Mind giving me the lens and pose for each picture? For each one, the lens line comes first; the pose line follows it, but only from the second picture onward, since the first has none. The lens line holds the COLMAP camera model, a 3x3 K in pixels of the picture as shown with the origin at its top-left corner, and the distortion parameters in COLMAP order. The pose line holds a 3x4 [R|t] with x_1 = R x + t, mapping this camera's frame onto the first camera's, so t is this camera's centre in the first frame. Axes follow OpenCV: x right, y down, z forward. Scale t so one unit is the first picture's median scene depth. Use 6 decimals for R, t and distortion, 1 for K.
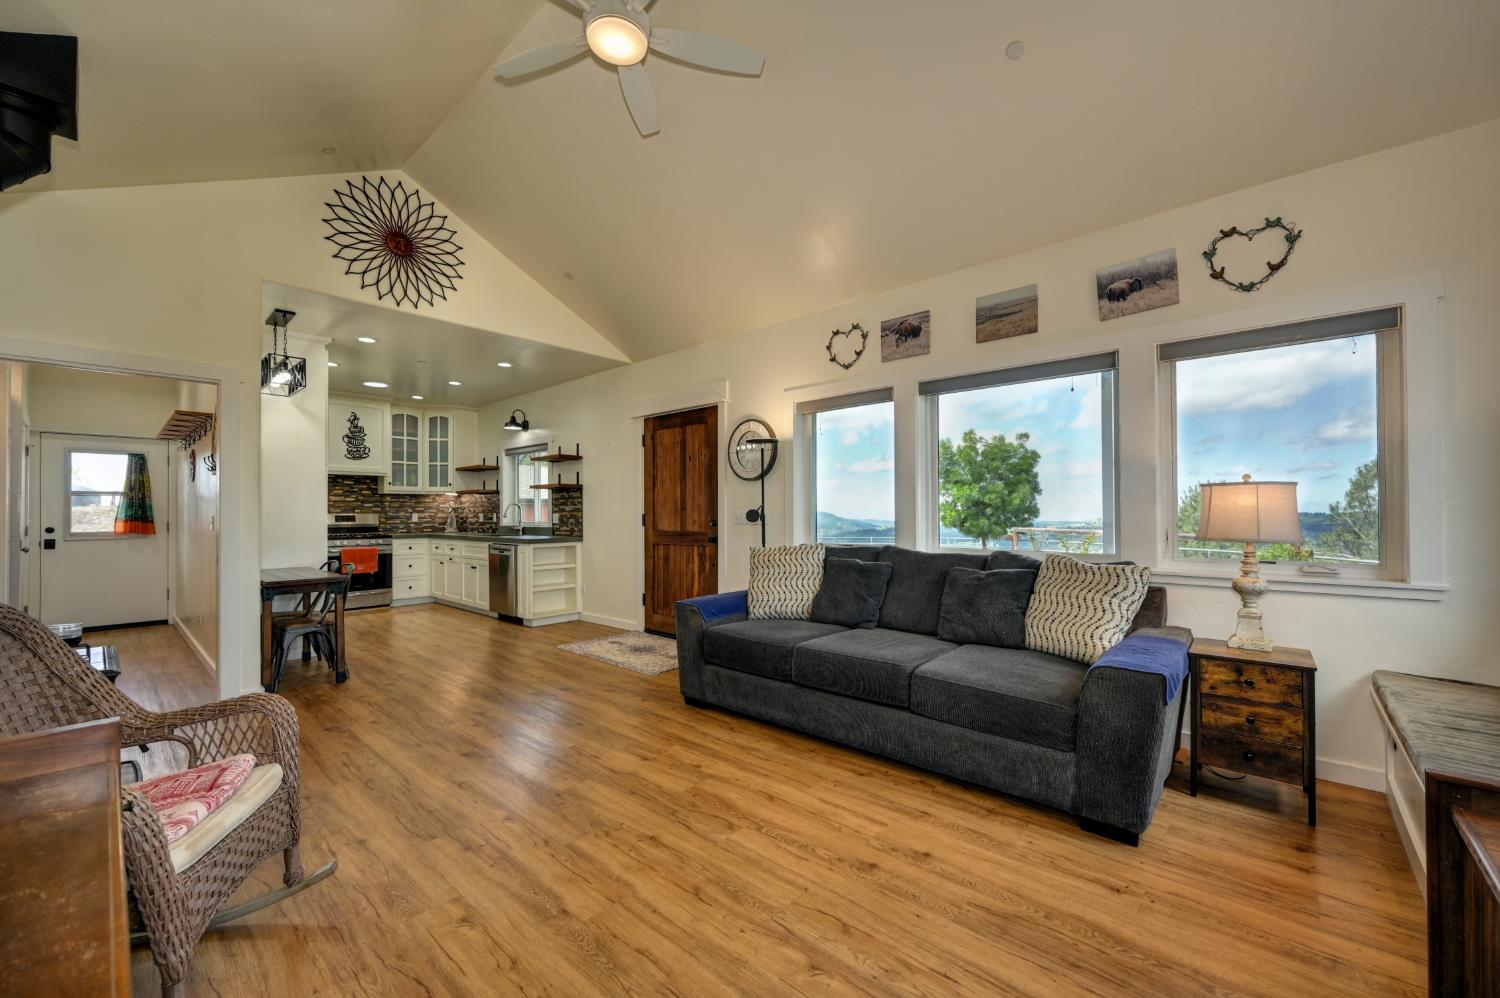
lens RADIAL K [[590.0, 0, 764.4], [0, 590.0, 506.9], [0, 0, 1]] dist [-0.007390, 0.000232]
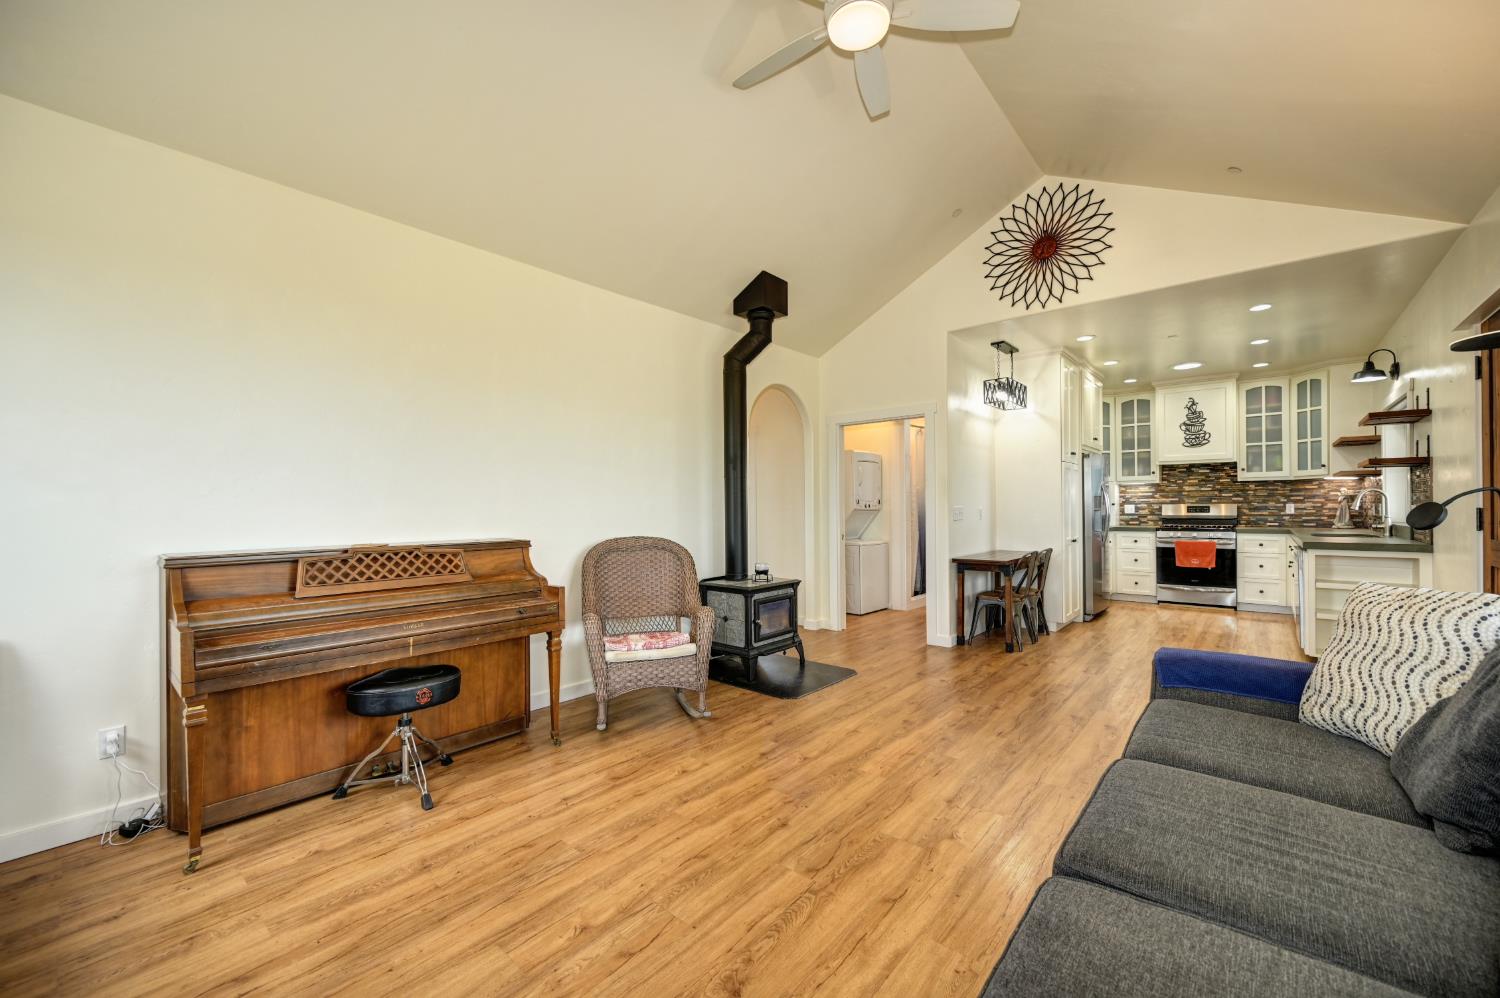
lens RADIAL K [[590.0, 0, 747.2], [0, 590.0, 502.8], [0, 0, 1]] dist [-0.007390, 0.000232]
pose [[0.002304, -0.000041, -0.999997, 0.249044], [0.016088, 0.999871, -0.000004, -0.002396], [0.999868, -0.016088, 0.002304, 0.275612]]
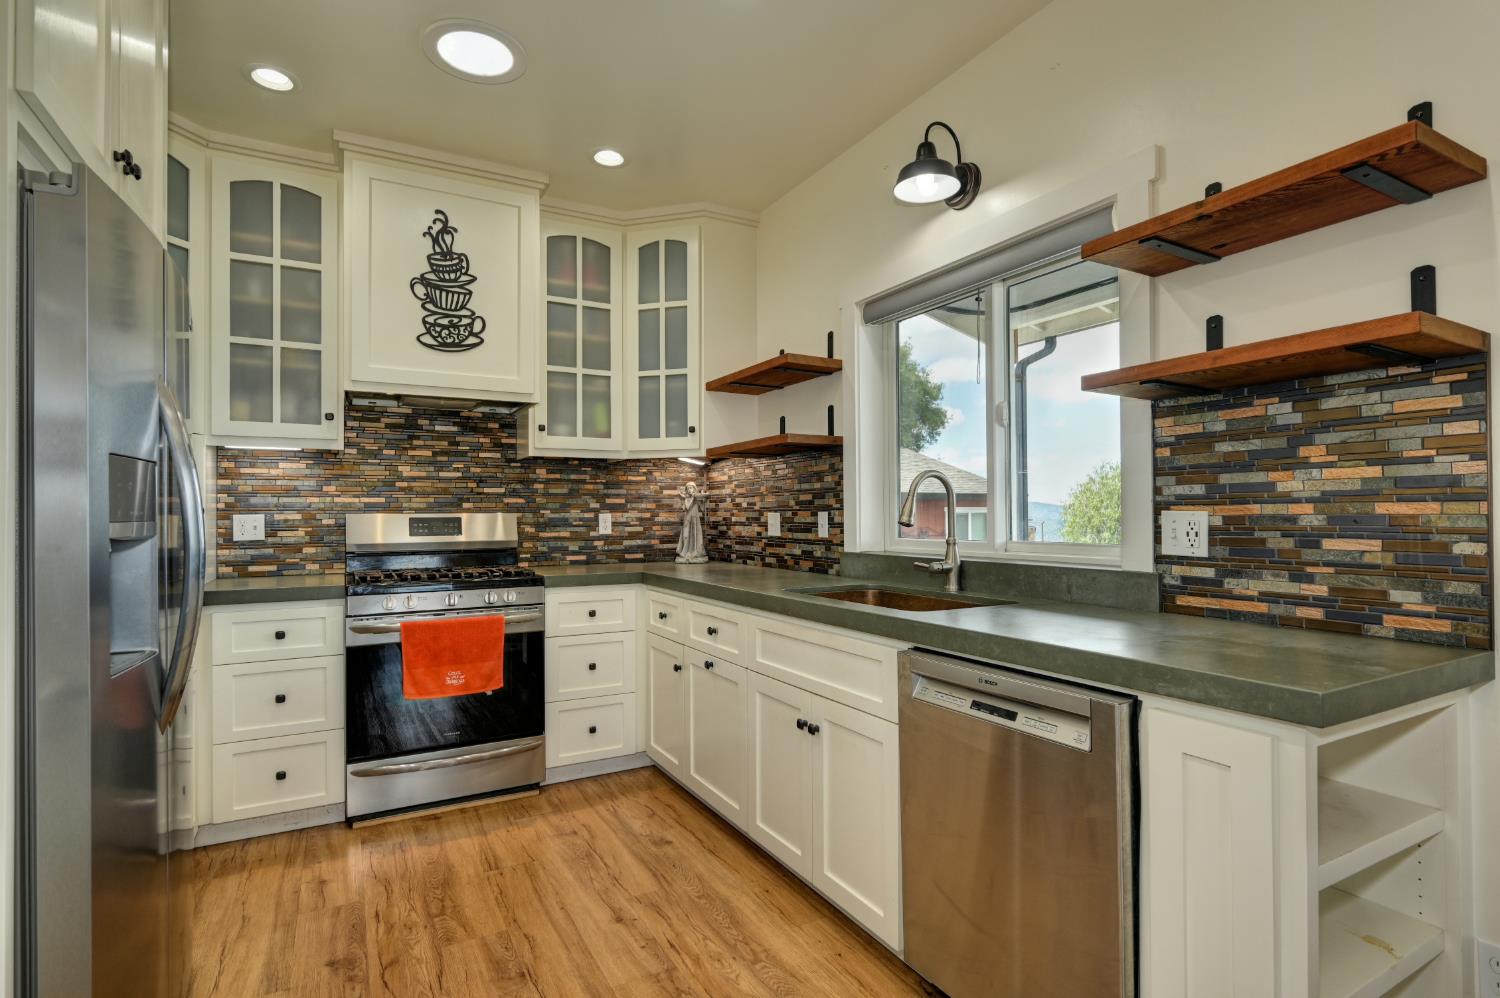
lens RADIAL K [[741.0, 0, 754.2], [0, 741.0, 510.5], [0, 0, 1]] dist [0.000486, -0.001499]
pose [[0.941660, -0.001195, -0.336564, -0.387534], [0.002315, 0.999993, 0.002924, 0.009664], [0.336558, -0.003533, 0.941656, 0.659346]]
